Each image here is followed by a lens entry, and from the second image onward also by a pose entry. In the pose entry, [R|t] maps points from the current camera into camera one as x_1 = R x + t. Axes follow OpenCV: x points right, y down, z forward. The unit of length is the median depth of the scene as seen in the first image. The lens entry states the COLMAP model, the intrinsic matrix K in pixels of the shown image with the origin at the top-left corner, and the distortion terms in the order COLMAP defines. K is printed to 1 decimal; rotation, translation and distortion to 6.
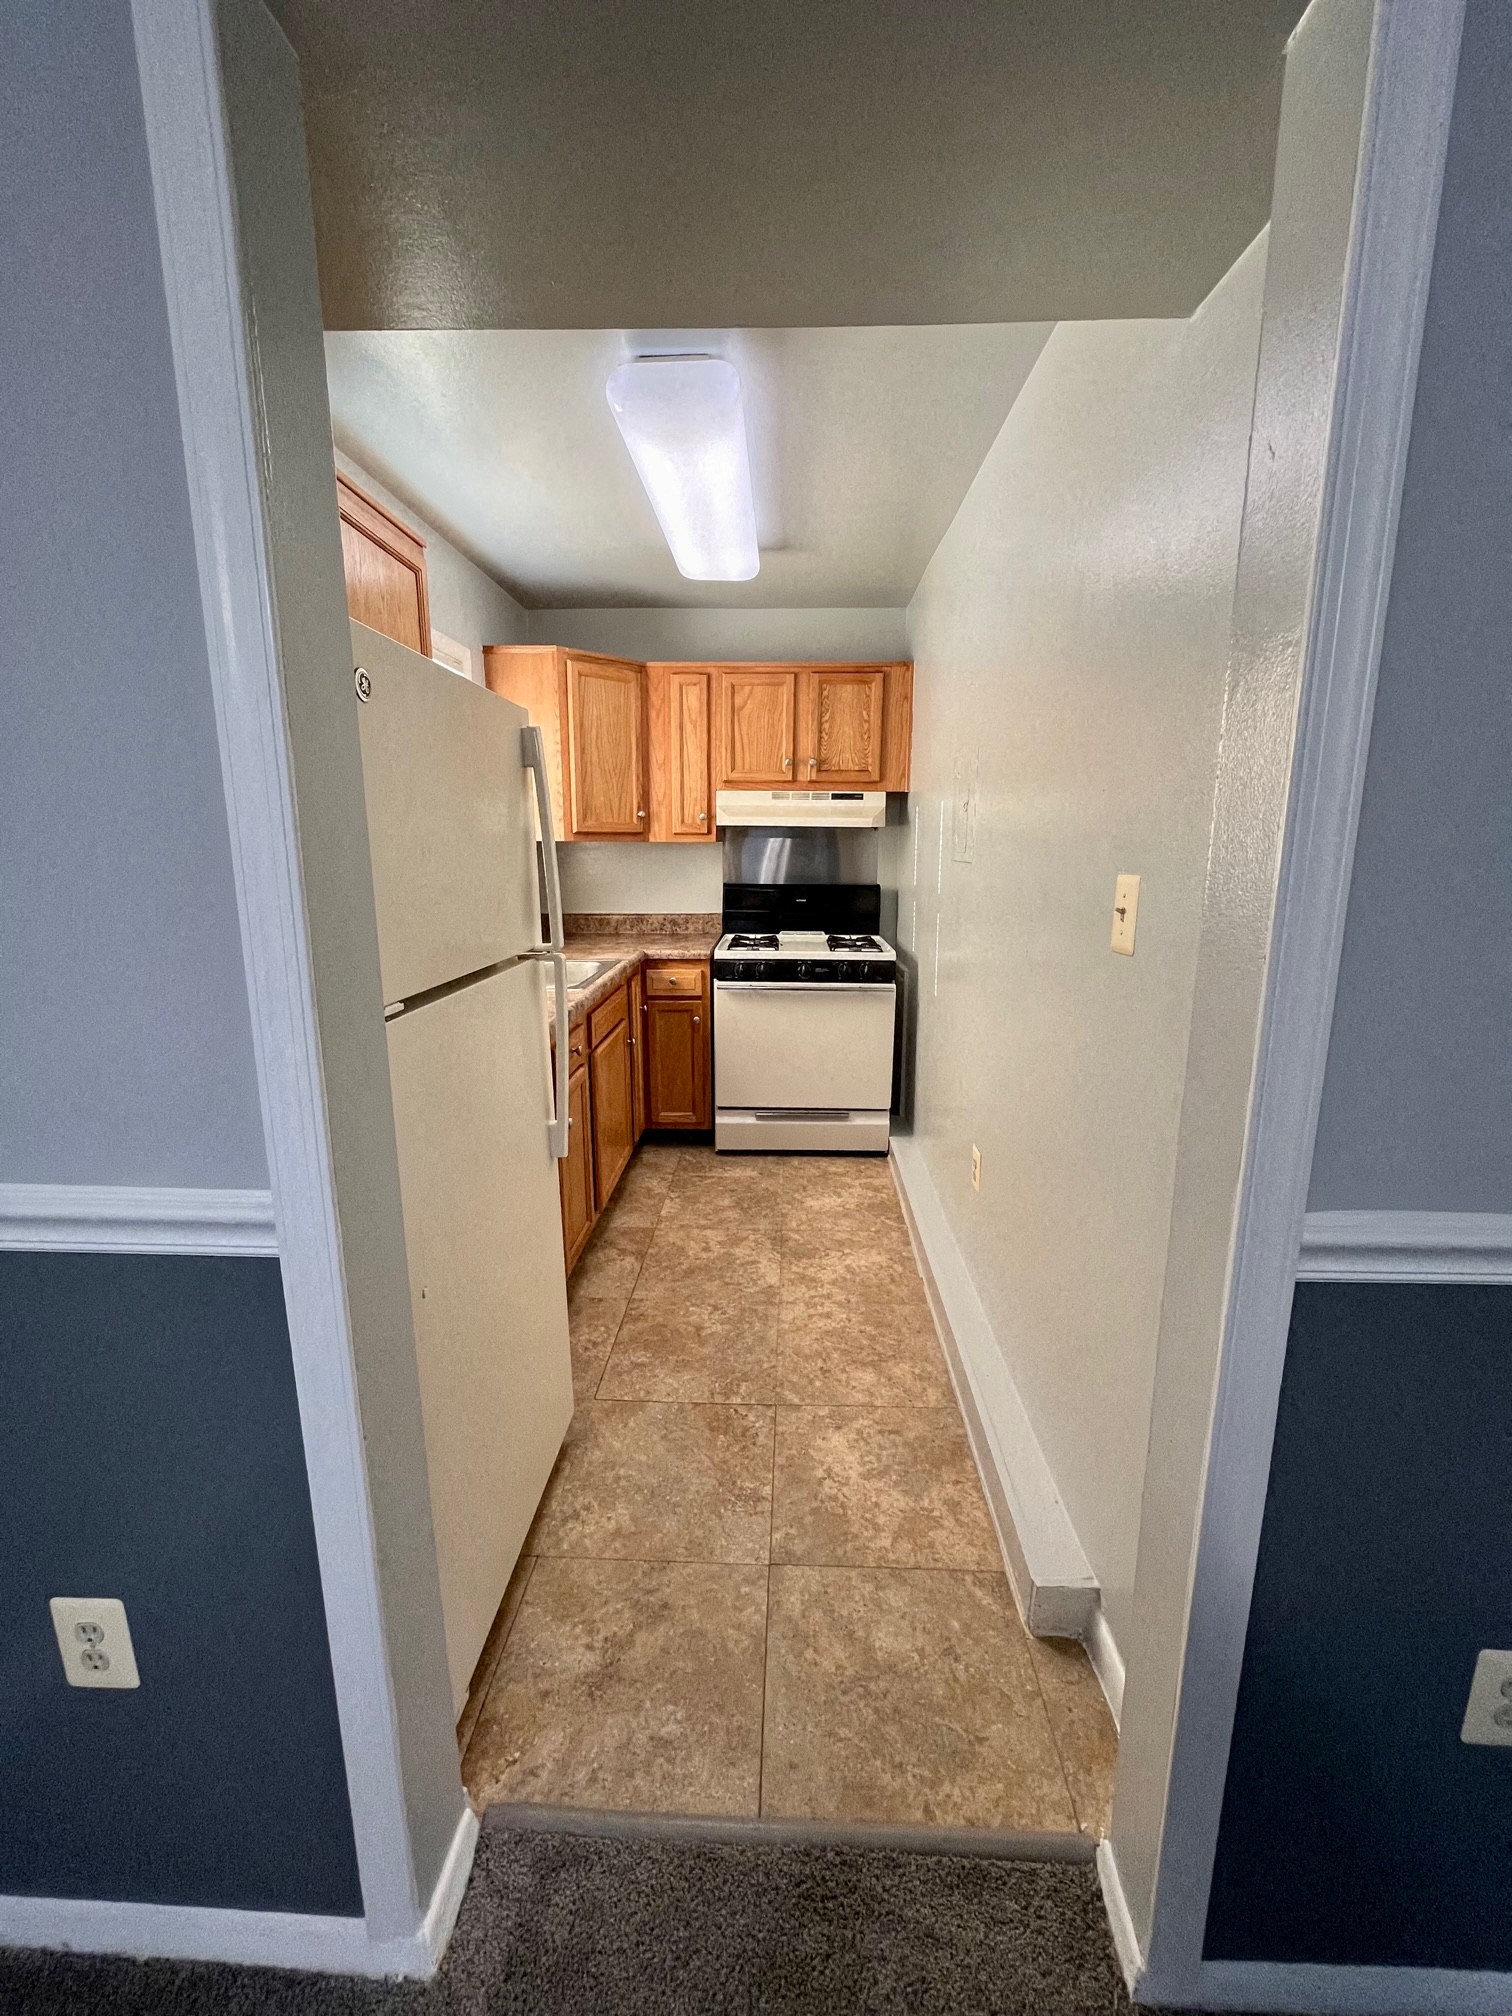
lens RADIAL K [[809.6, 0, 756.5], [0, 809.6, 1004.7], [0, 0, 1]] dist [-0.000998, 0.000088]
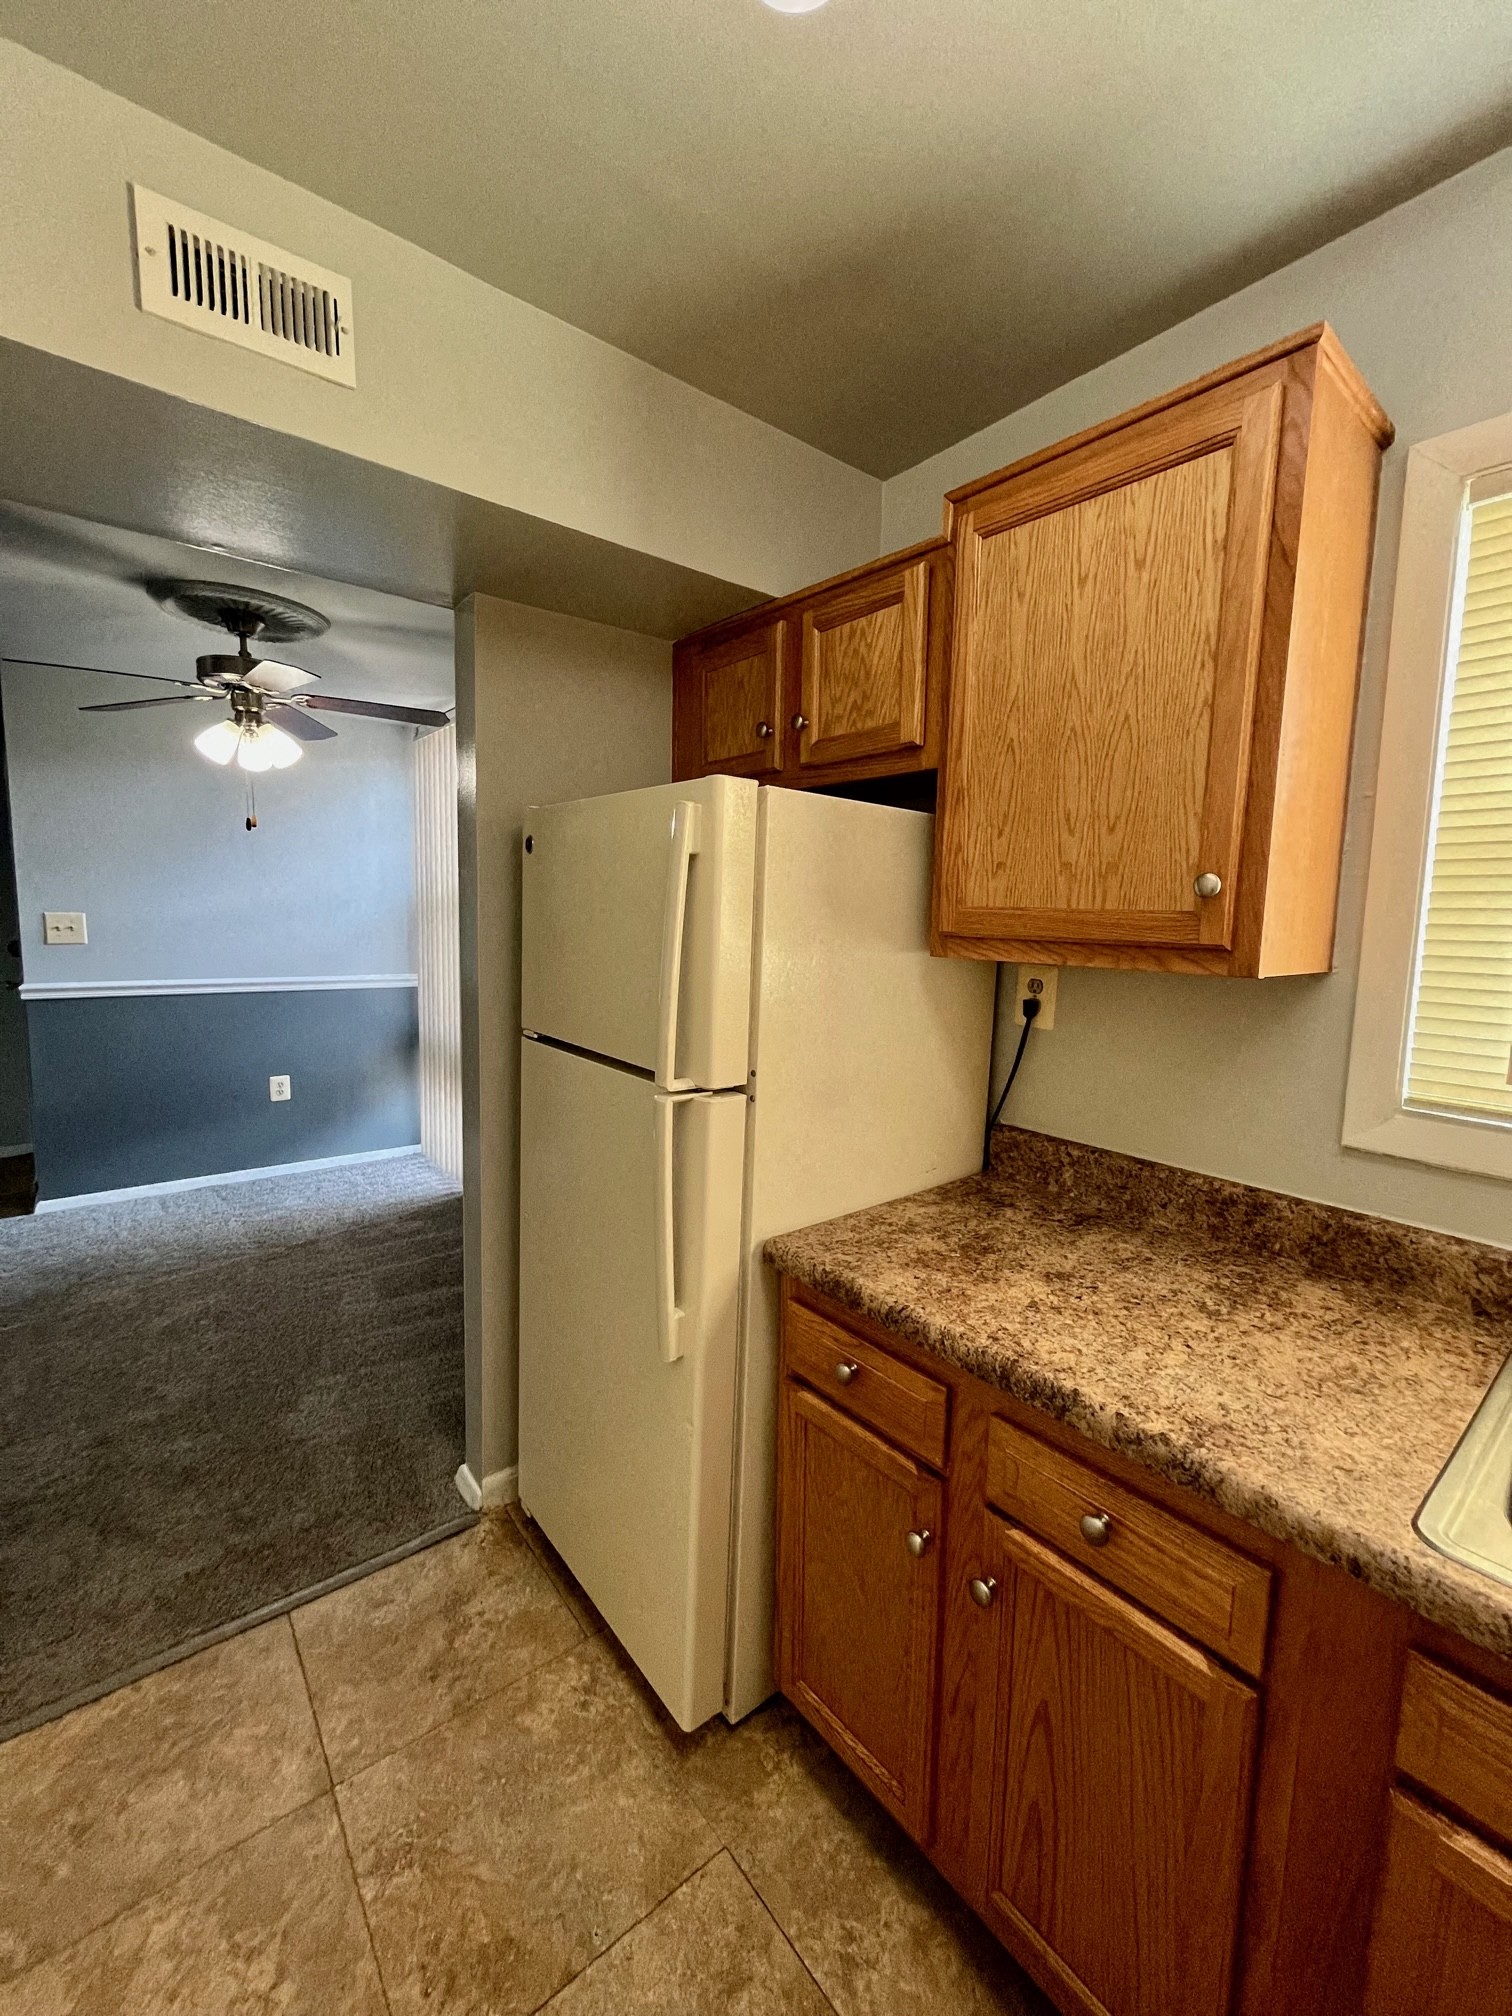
lens RADIAL K [[809.6, 0, 751.5], [0, 809.6, 1017.0], [0, 0, 1]] dist [-0.000998, 0.000088]
pose [[-0.754751, 0.059681, -0.653291, 0.199423], [-0.149612, 0.953949, 0.259994, -0.369330], [0.638723, 0.293971, -0.711065, 1.738300]]
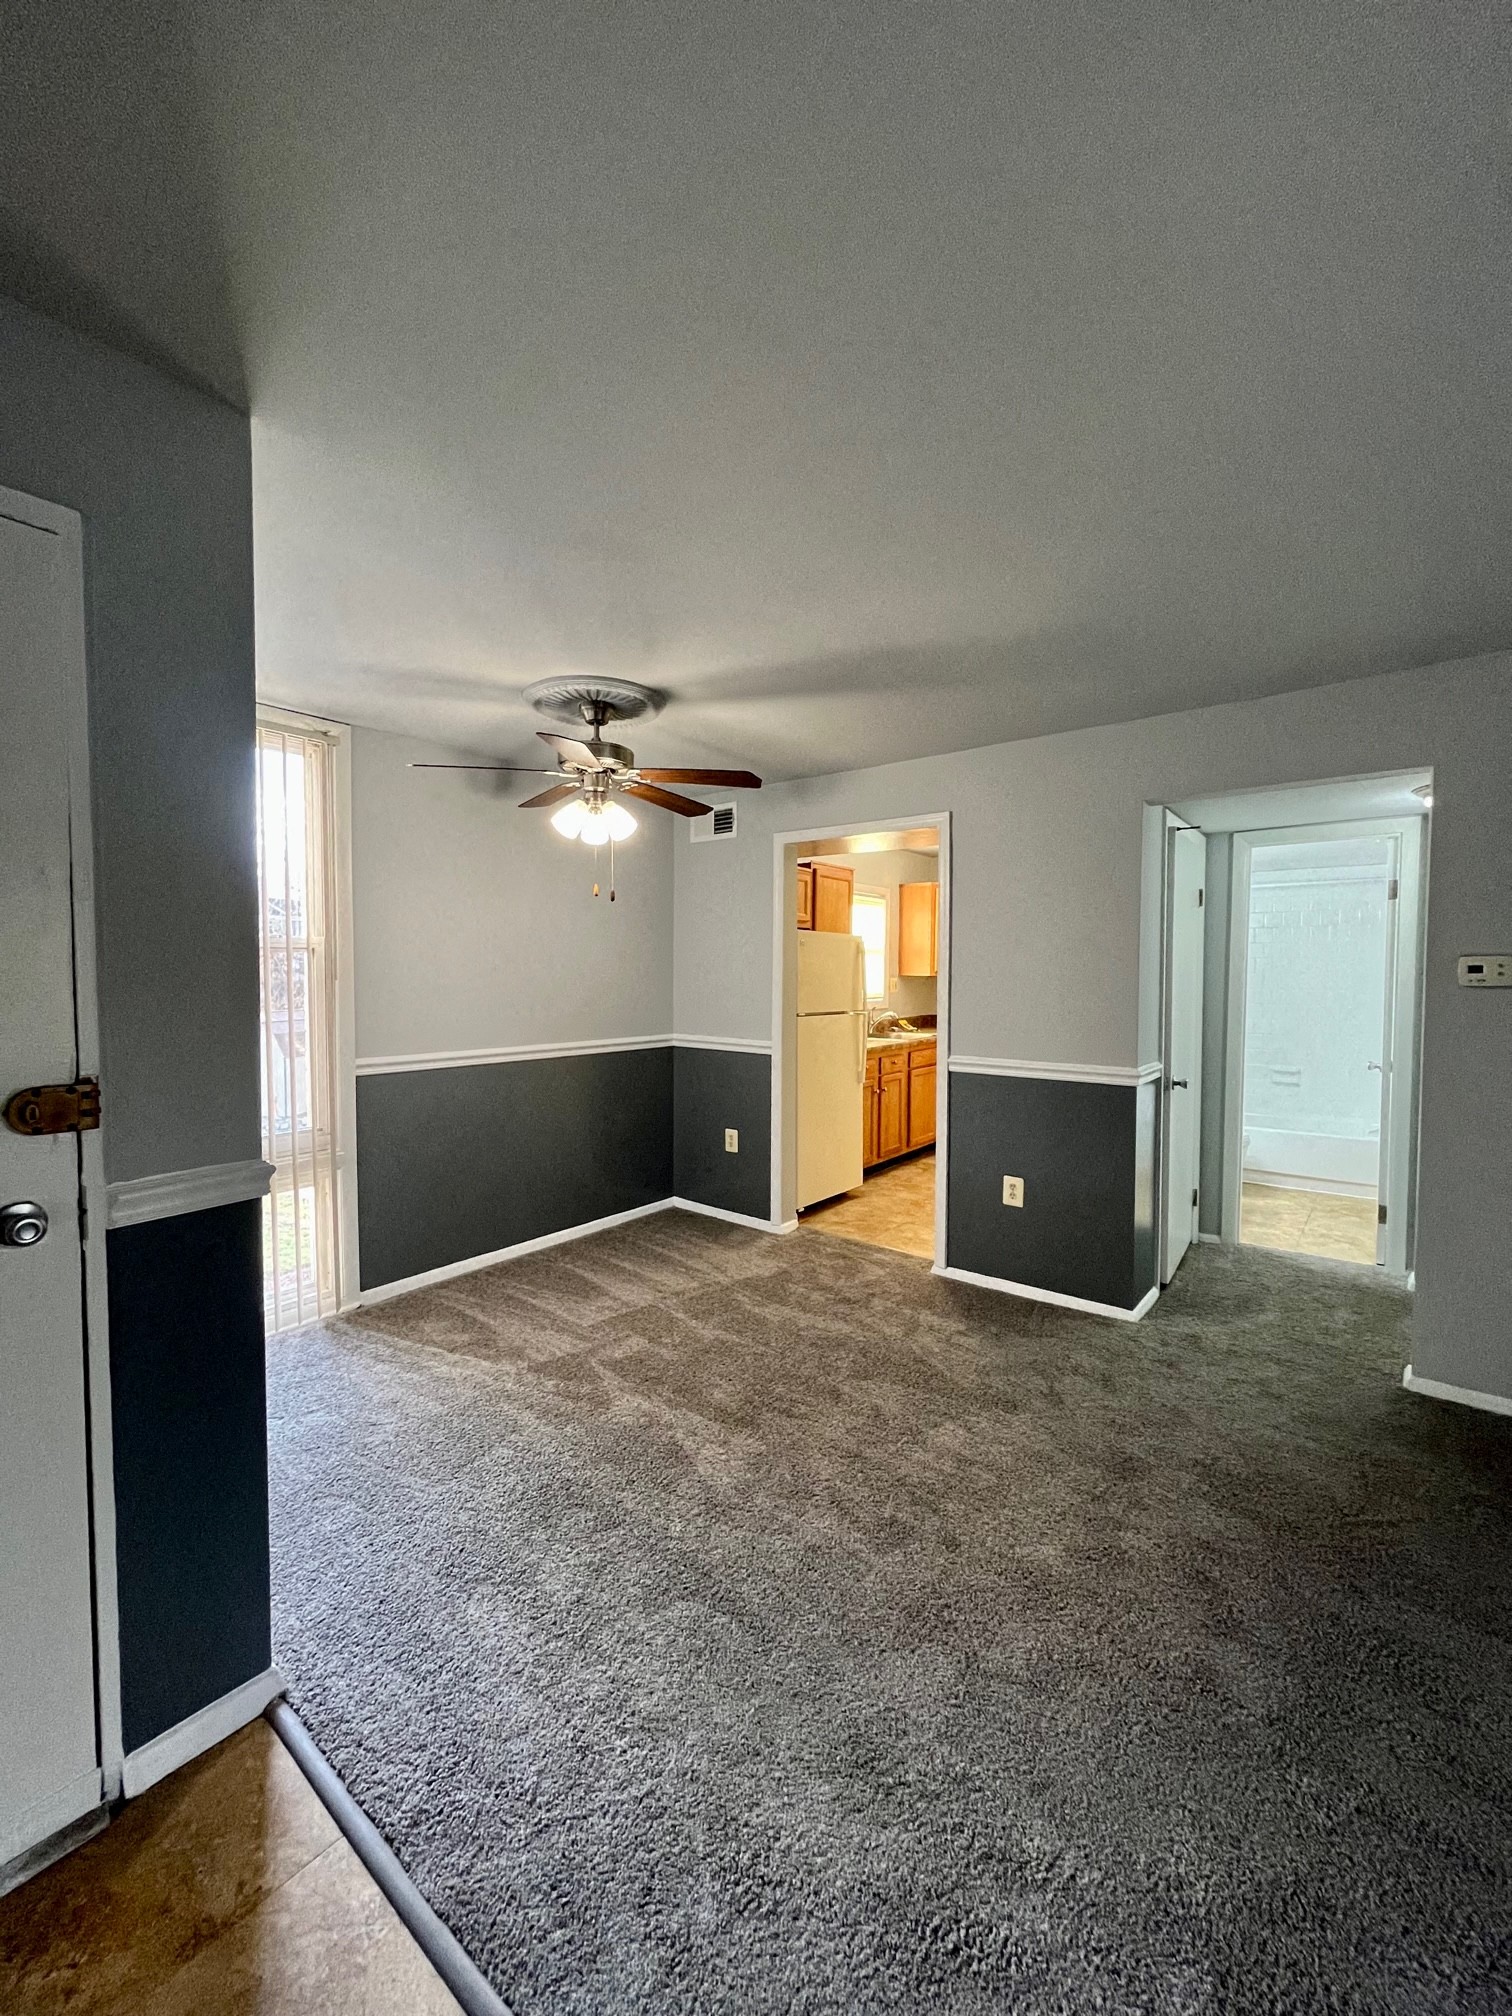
lens RADIAL K [[809.6, 0, 755.3], [0, 809.6, 1008.5], [0, 0, 1]] dist [-0.000998, 0.000088]
pose [[0.800033, 0.026743, -0.599360, 1.381600], [-0.123667, 0.984904, -0.121126, 0.376353], [0.587073, 0.171025, 0.791262, -1.829923]]
